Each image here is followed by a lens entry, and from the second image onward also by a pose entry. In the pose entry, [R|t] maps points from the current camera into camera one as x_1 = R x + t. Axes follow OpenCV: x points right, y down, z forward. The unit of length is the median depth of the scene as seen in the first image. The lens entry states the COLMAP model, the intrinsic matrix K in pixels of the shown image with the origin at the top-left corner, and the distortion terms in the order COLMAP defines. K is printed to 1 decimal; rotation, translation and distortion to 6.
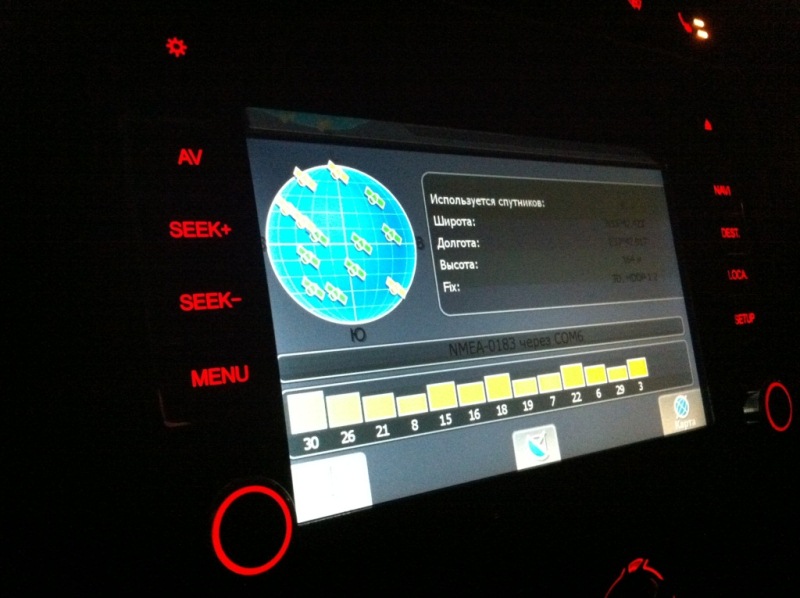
lens RADIAL K [[798.3, 0, 400.9], [0, 798.3, 301.9], [0, 0, 1]] dist [-0.059648, 0.000000]
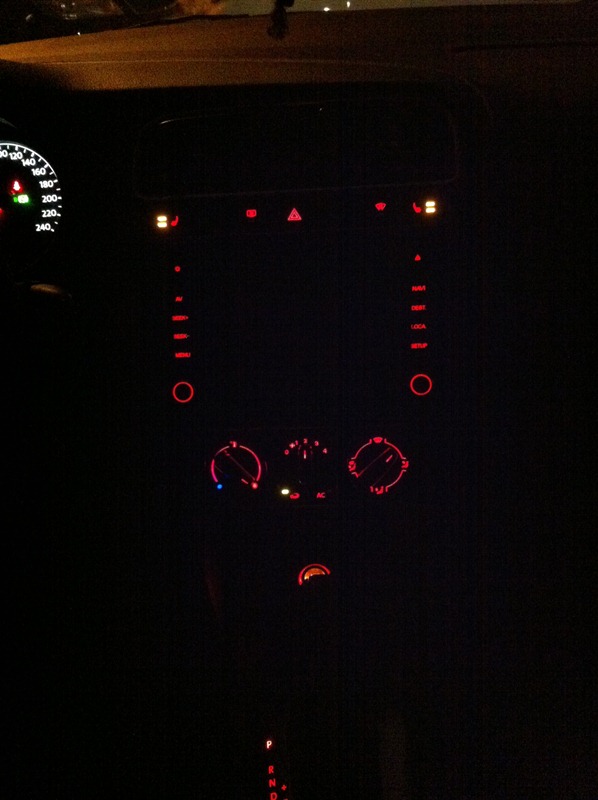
lens RADIAL K [[833.2, 0, 296.4], [0, 833.2, 399.3], [0, 0, 1]] dist [0.015437, 0.000000]
pose [[0.763967, 0.145764, -0.628575, 2.866644], [0.004633, 0.972886, 0.231239, -0.655245], [0.645238, -0.179571, 0.742578, -1.794775]]
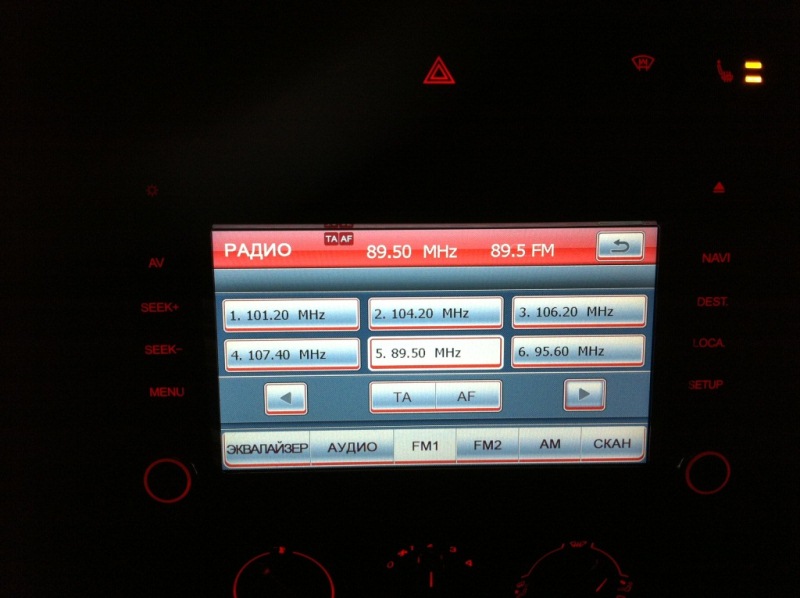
lens RADIAL K [[798.3, 0, 401.6], [0, 798.3, 298.3], [0, 0, 1]] dist [-0.059648, 0.000000]
pose [[0.824013, 0.221937, -0.521293, 1.038456], [-0.046349, 0.943406, 0.328385, -0.682282], [0.564671, -0.246432, 0.787666, -0.031896]]
